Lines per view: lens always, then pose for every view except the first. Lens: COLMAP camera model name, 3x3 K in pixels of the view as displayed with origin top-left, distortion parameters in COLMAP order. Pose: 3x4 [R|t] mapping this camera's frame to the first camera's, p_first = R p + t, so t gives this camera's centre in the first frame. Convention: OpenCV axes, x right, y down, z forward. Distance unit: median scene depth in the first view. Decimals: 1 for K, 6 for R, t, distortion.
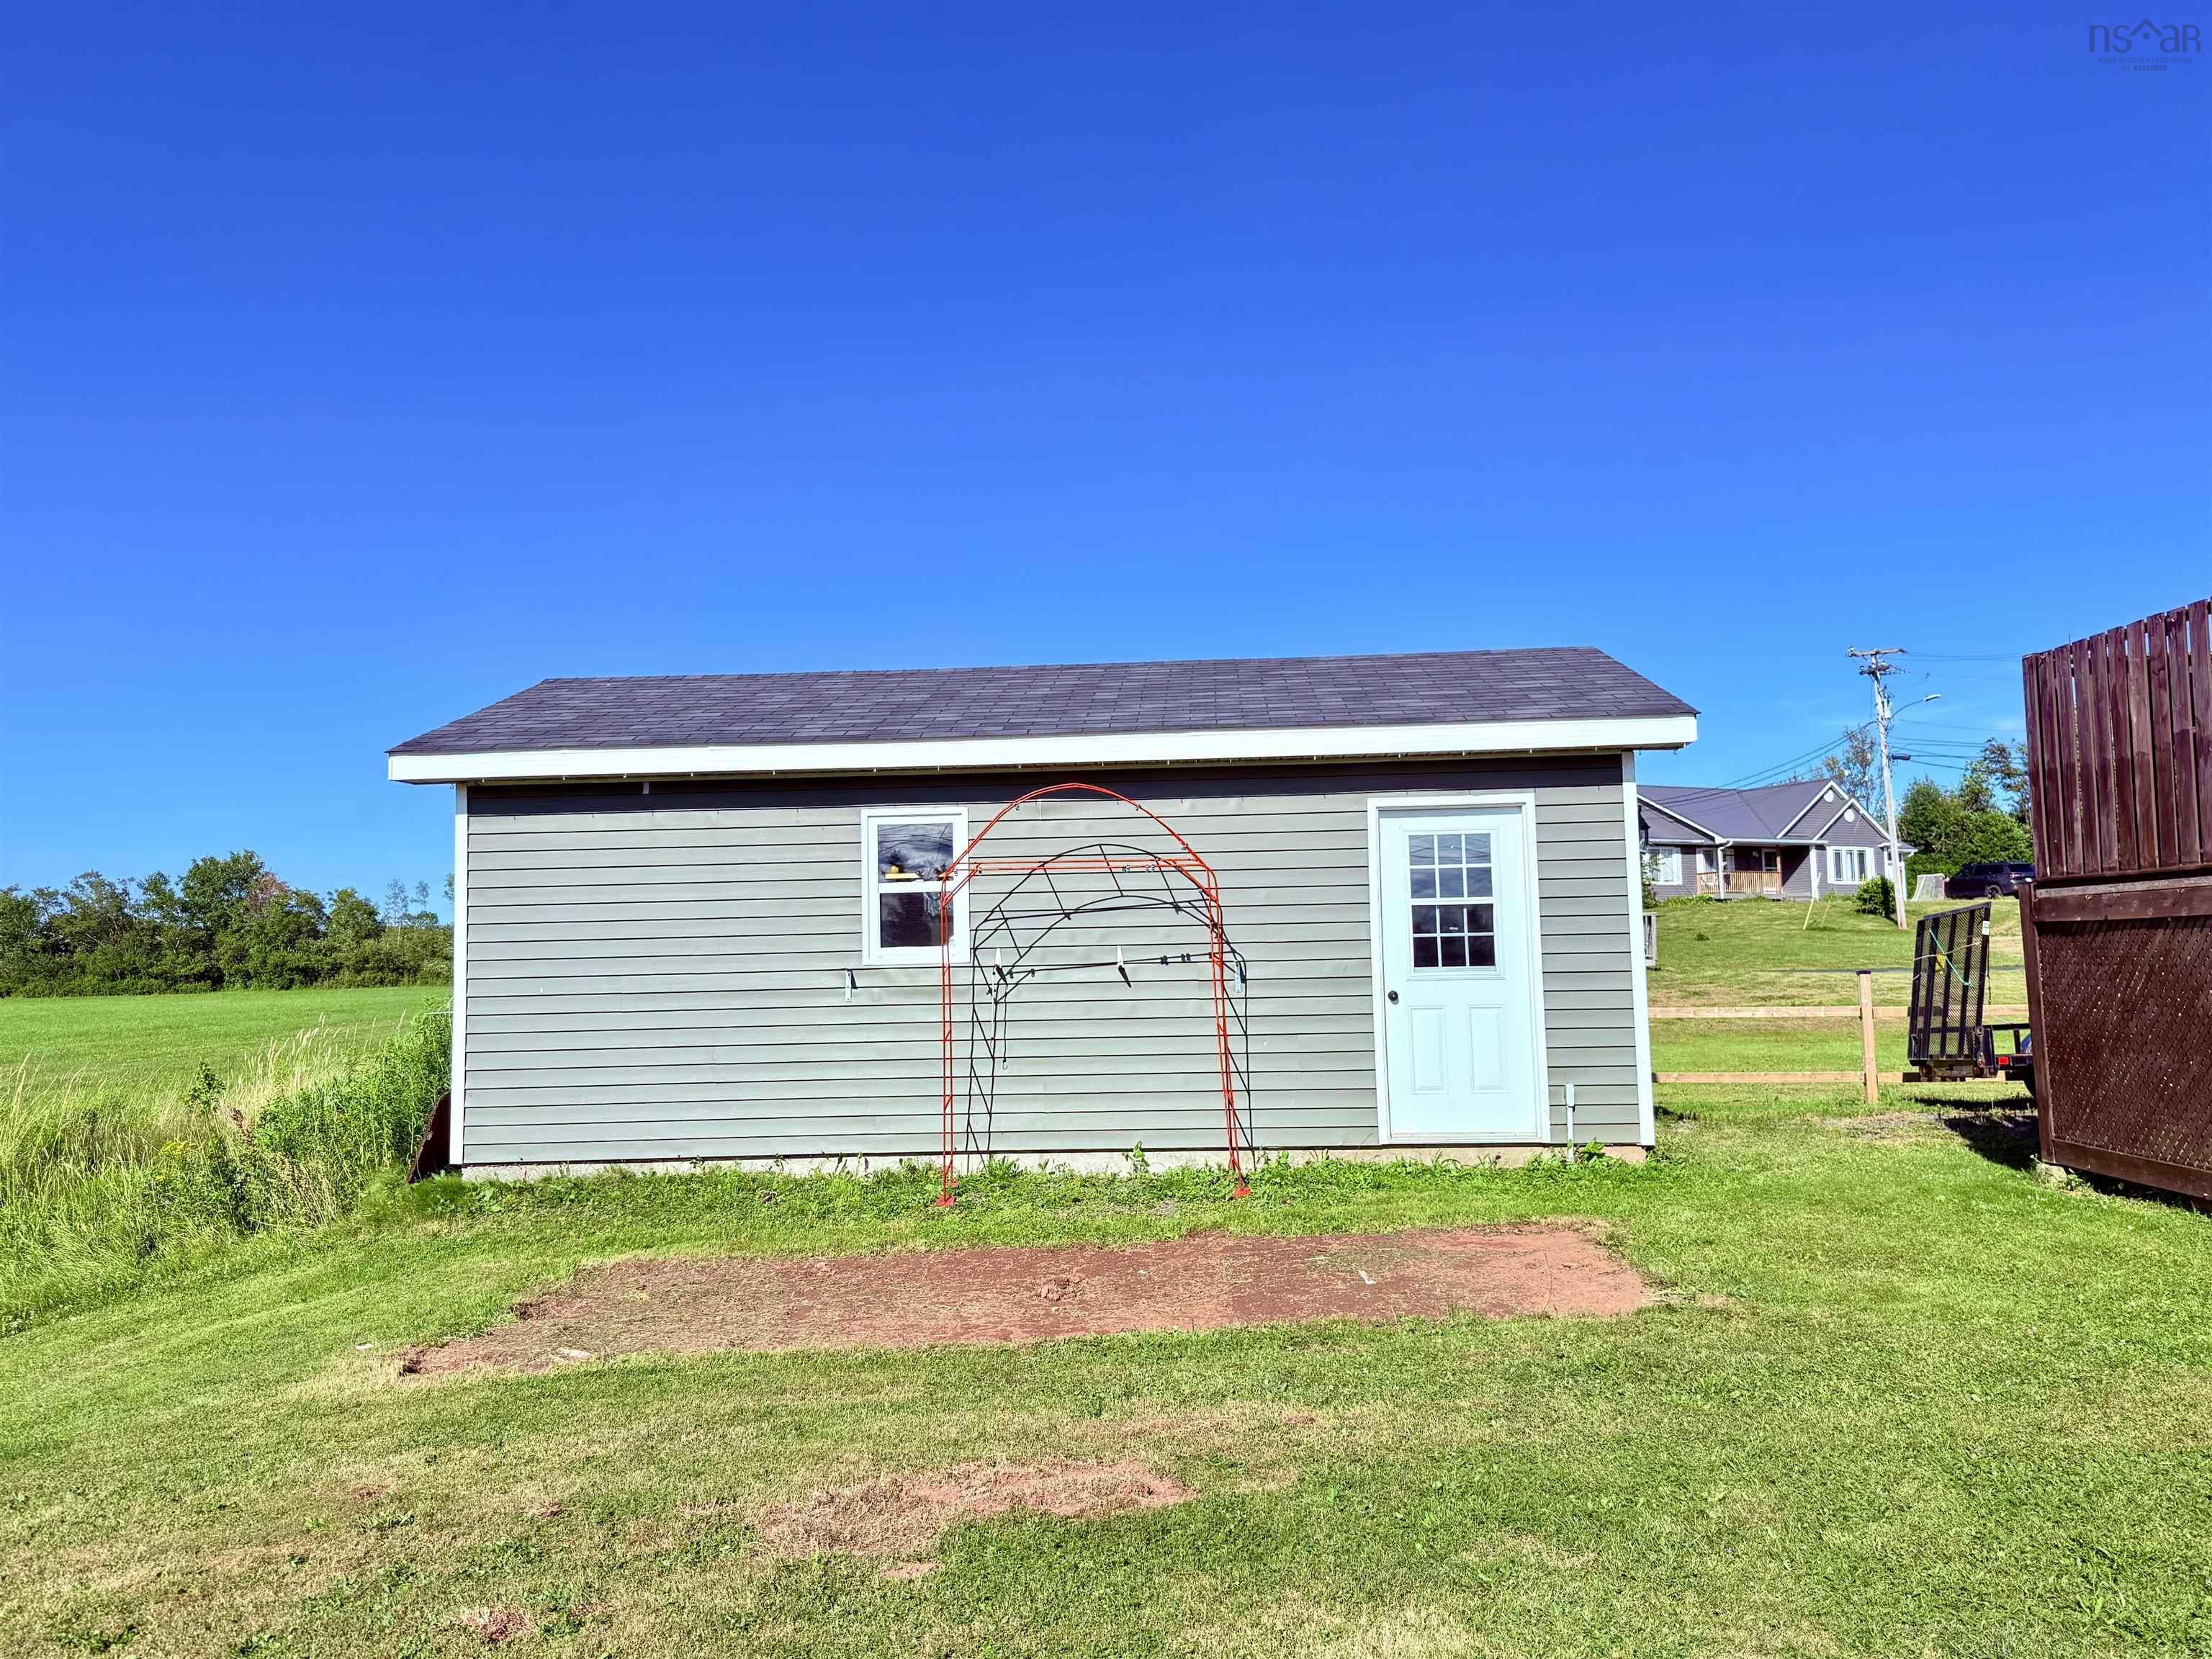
lens RADIAL K [[1804.6, 0, 1105.2], [0, 1804.6, 824.9], [0, 0, 1]] dist [0.052201, -0.023605]
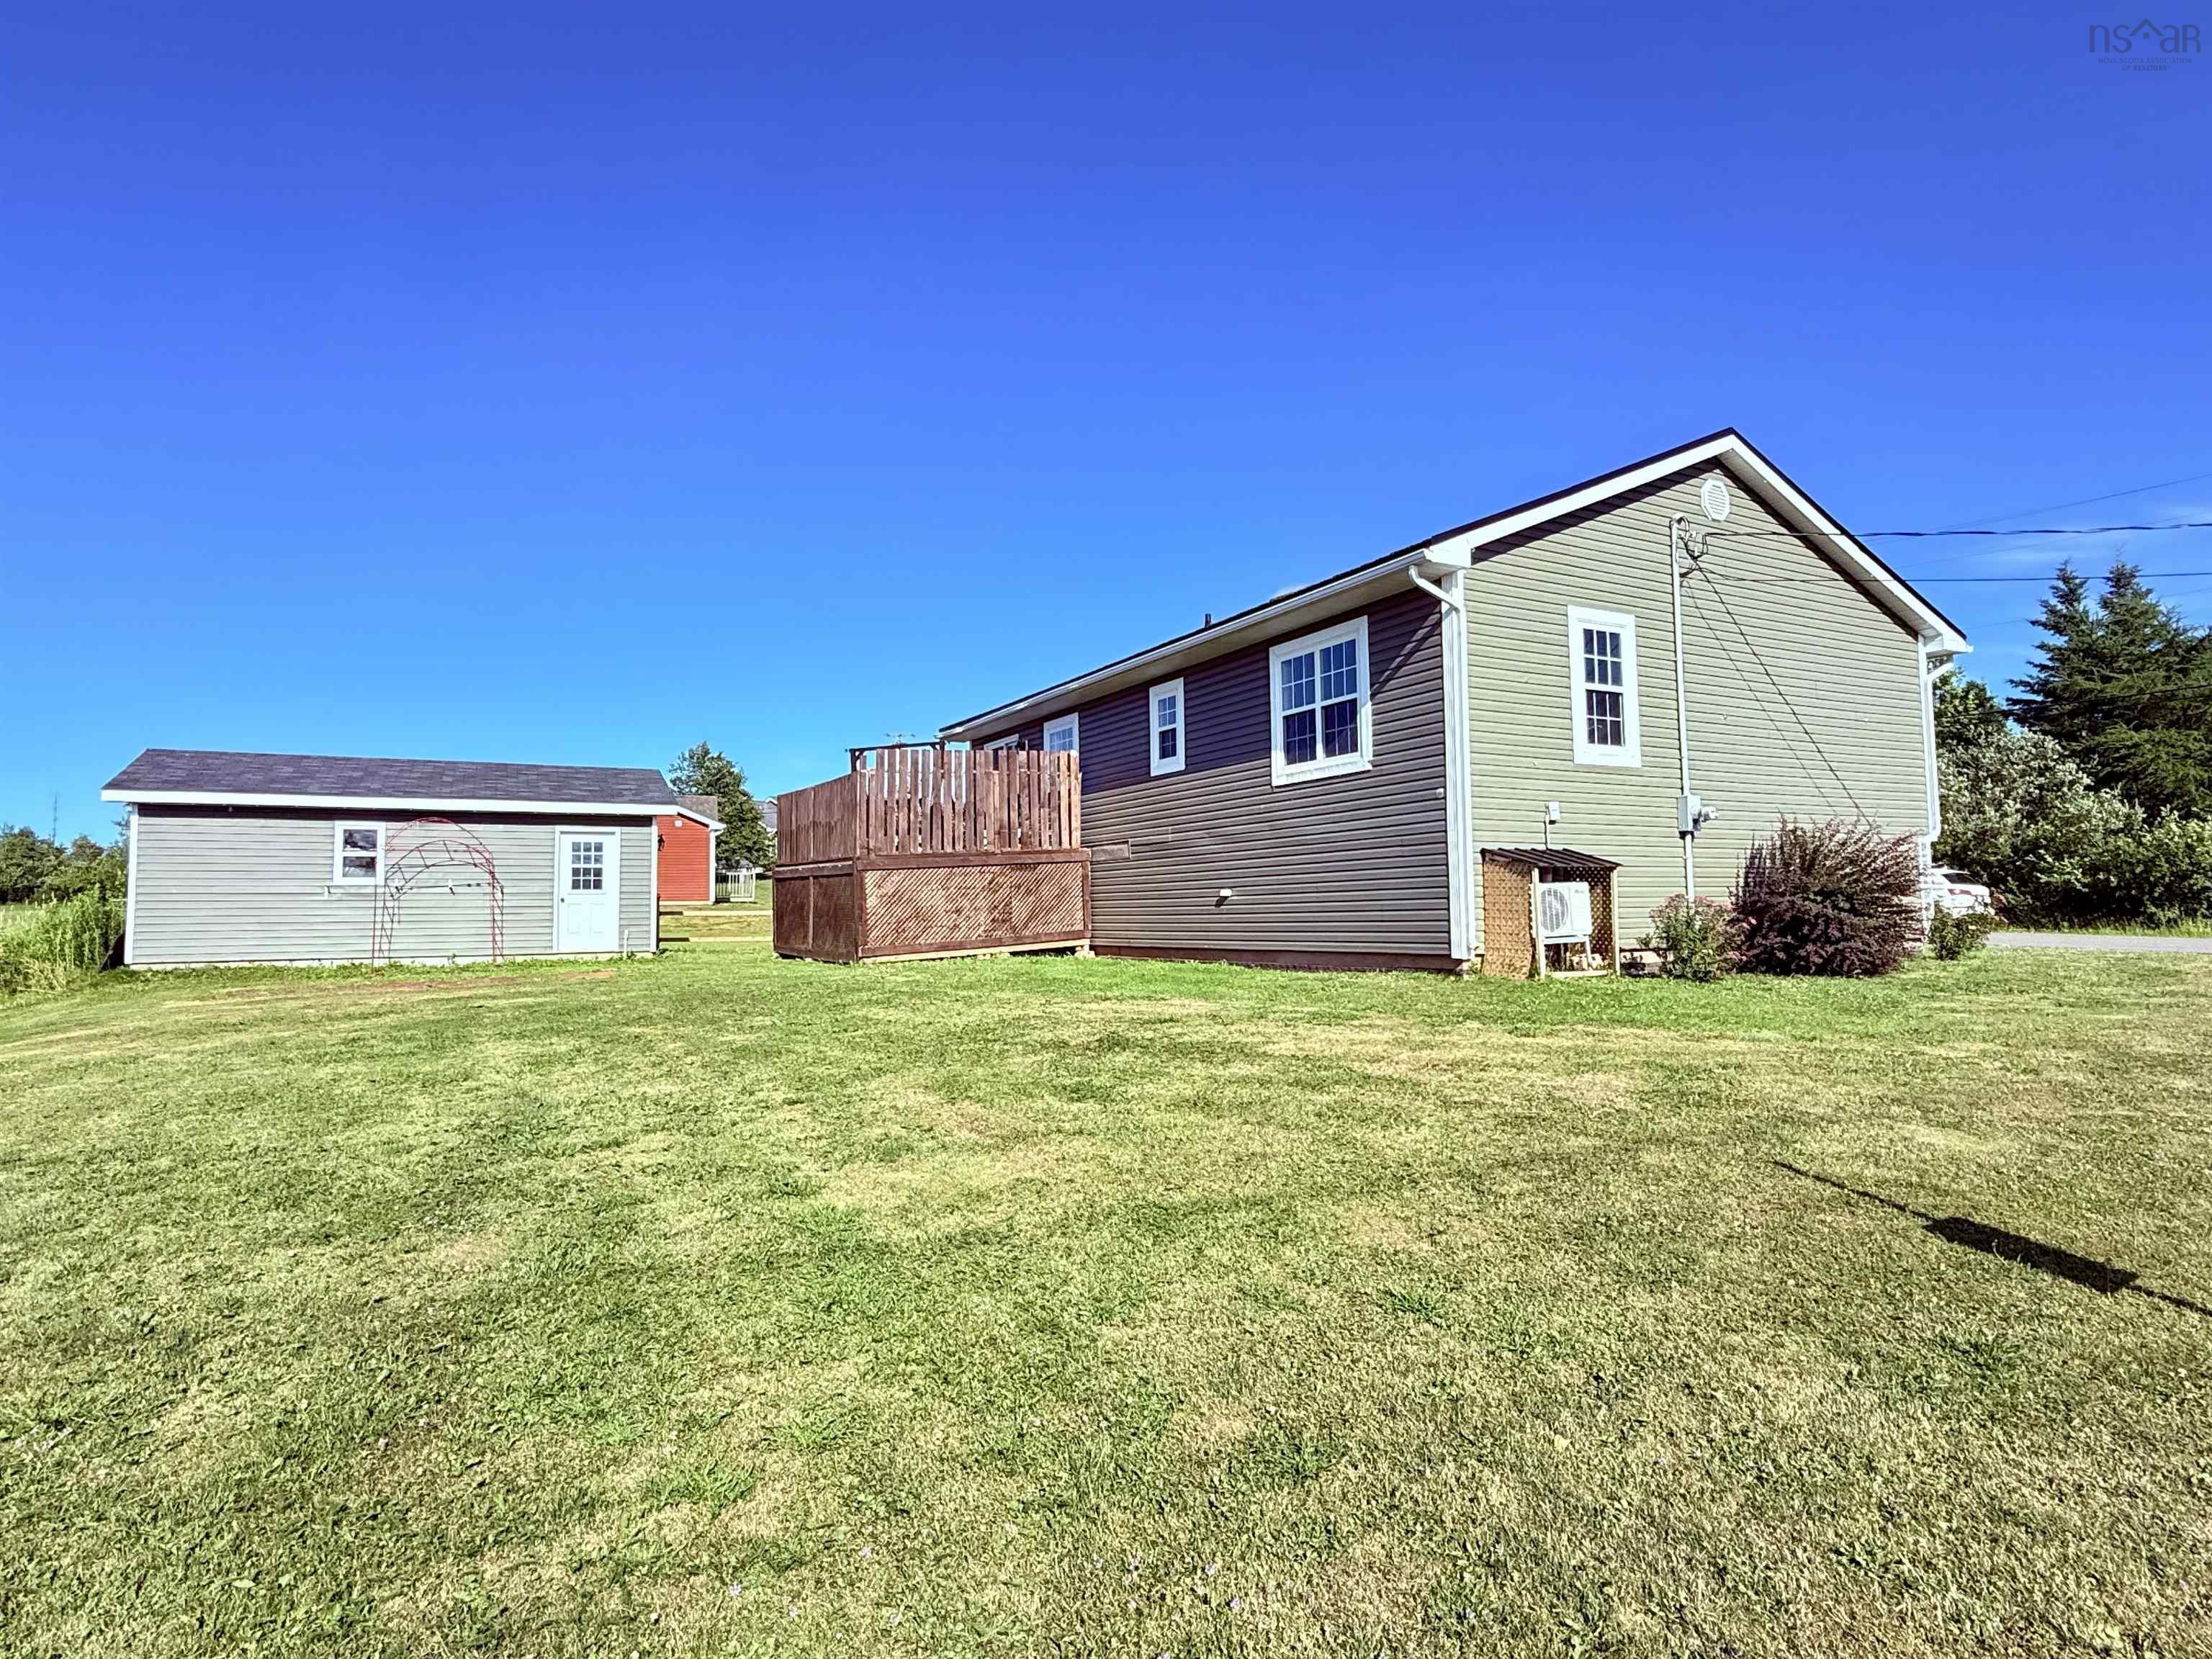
lens RADIAL K [[1228.9, 0, 1112.1], [0, 1228.9, 829.6], [0, 0, 1]] dist [0.003528, -0.001383]
pose [[0.863487, 0.045834, 0.502284, -0.062795], [-0.052987, 0.998595, -0.000032, -0.056010], [-0.501580, -0.026587, 0.864703, -1.028822]]
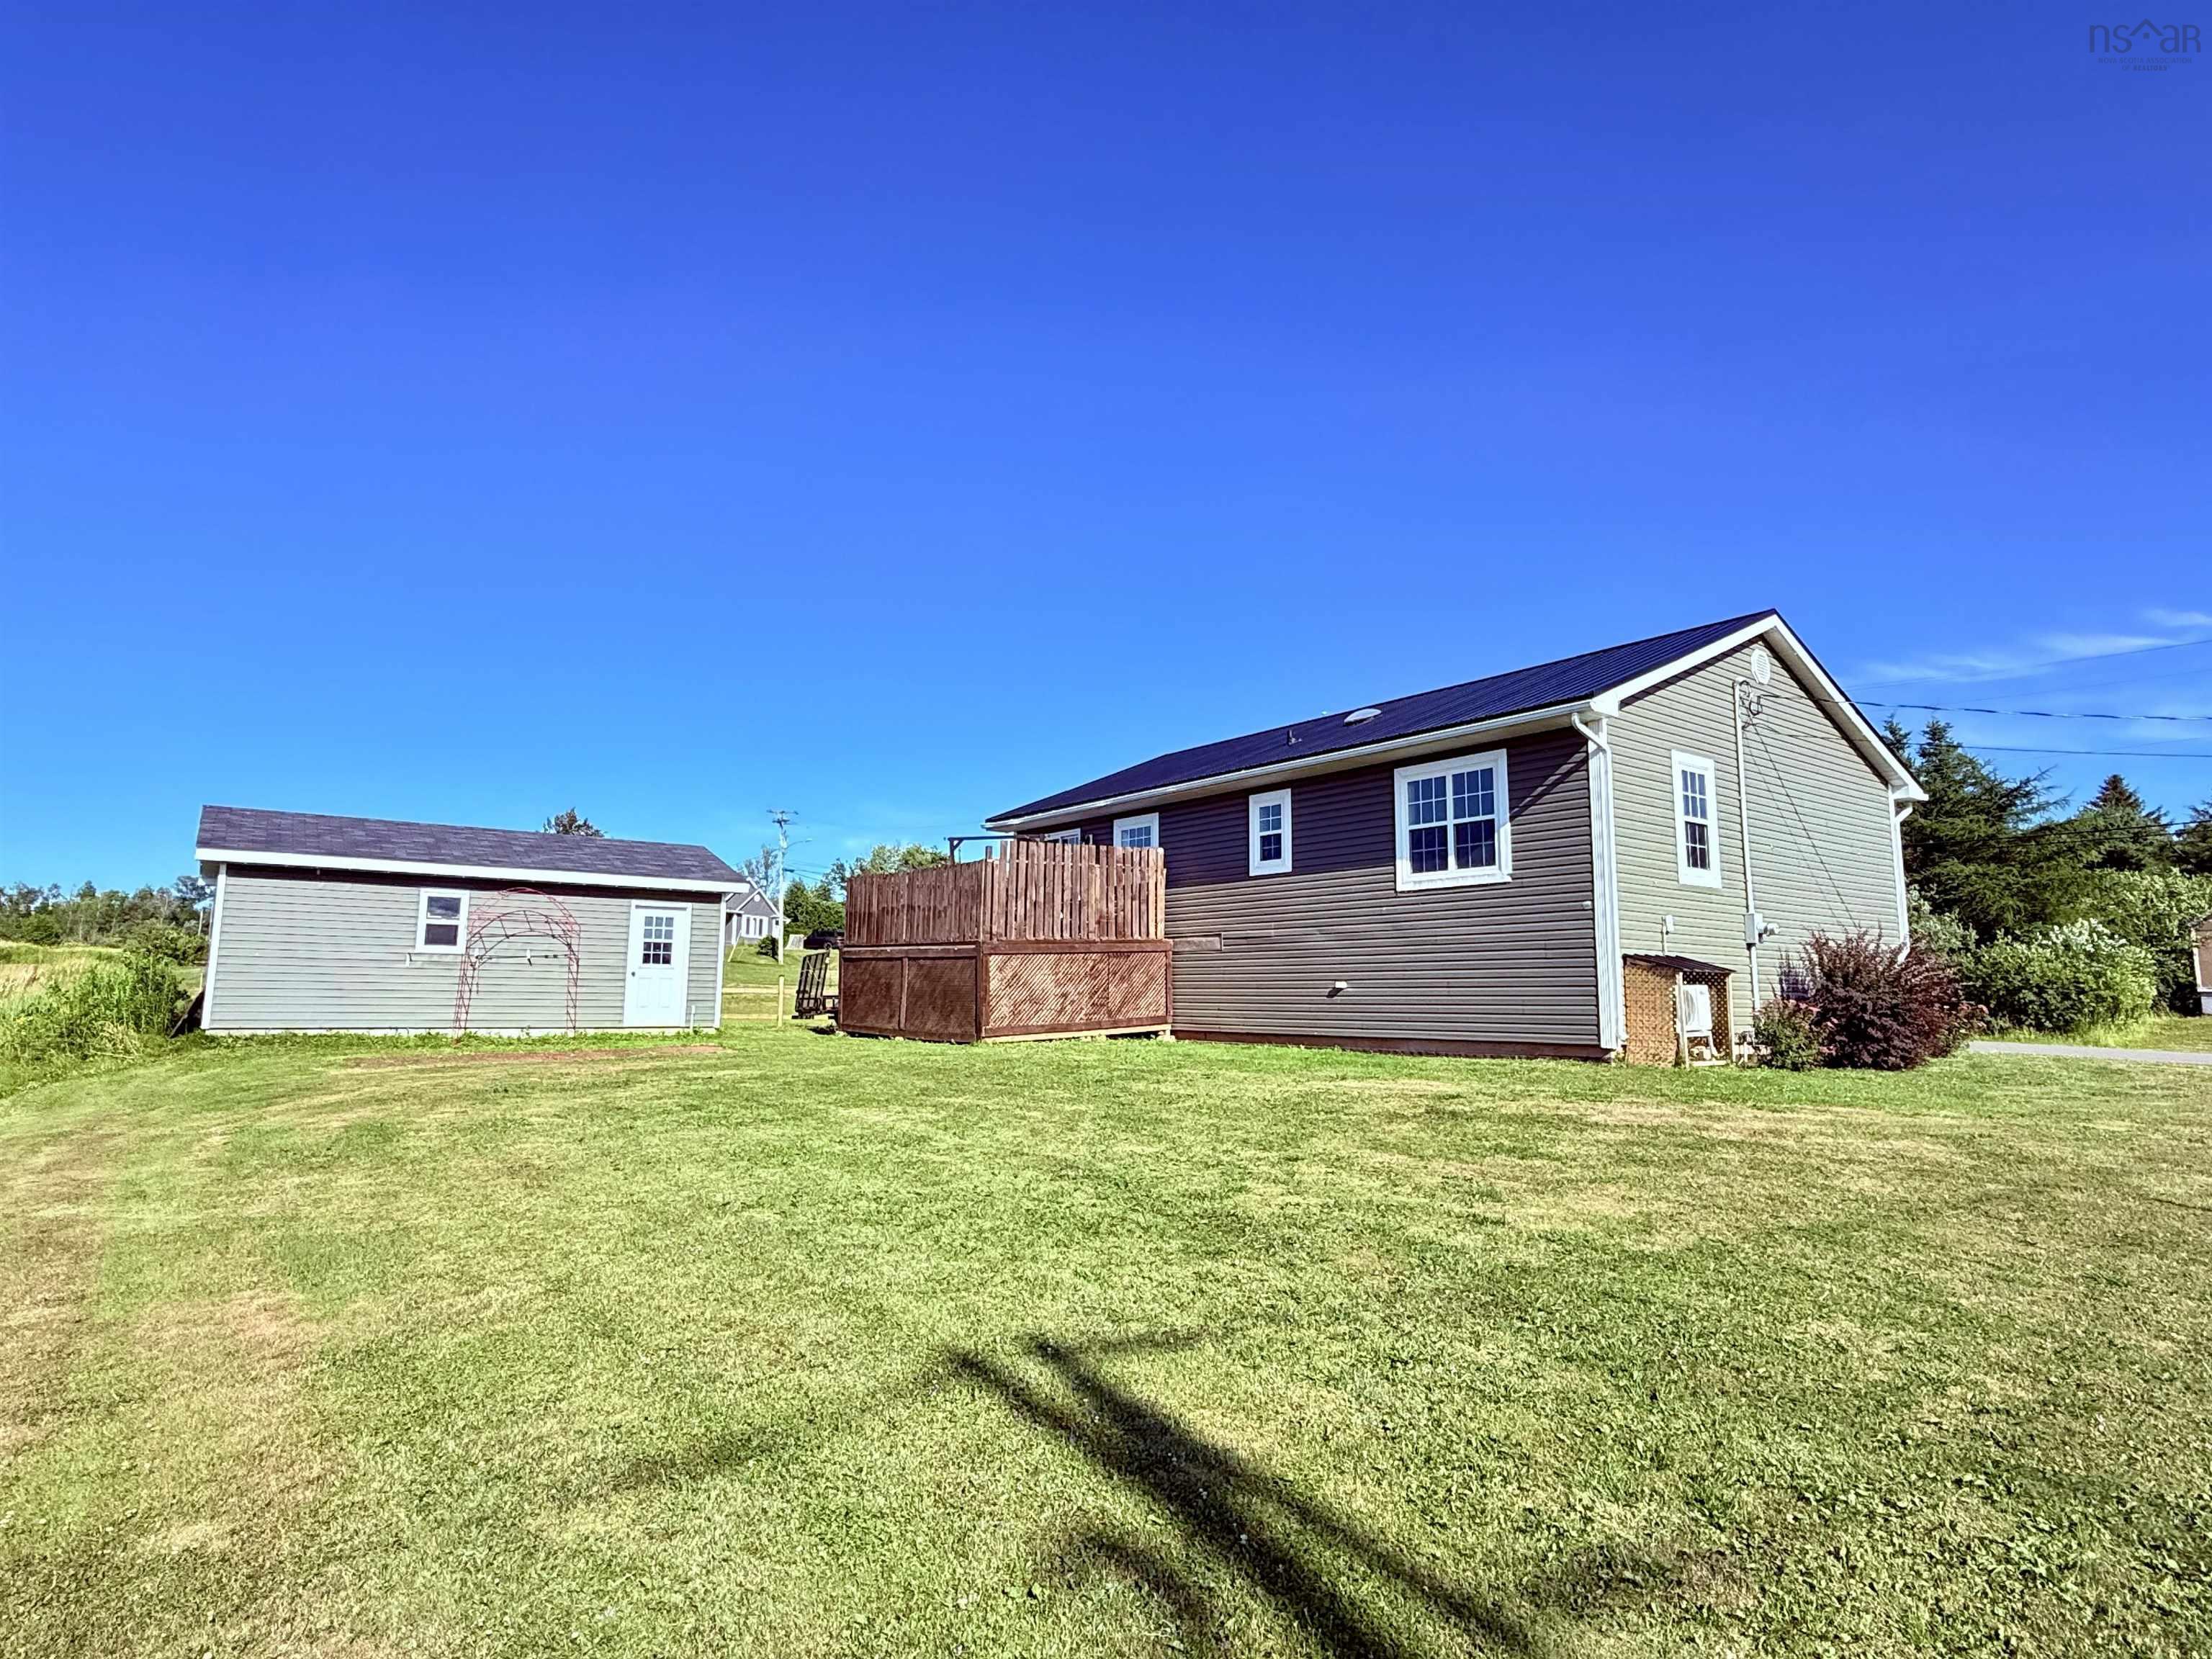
lens RADIAL K [[1228.9, 0, 1103.9], [0, 1228.9, 820.8], [0, 0, 1]] dist [0.003528, -0.001383]
pose [[0.779710, 0.121775, 0.614185, -0.458946], [-0.086479, 0.992449, -0.086988, -0.035841], [-0.620140, 0.014711, 0.784353, -0.920406]]
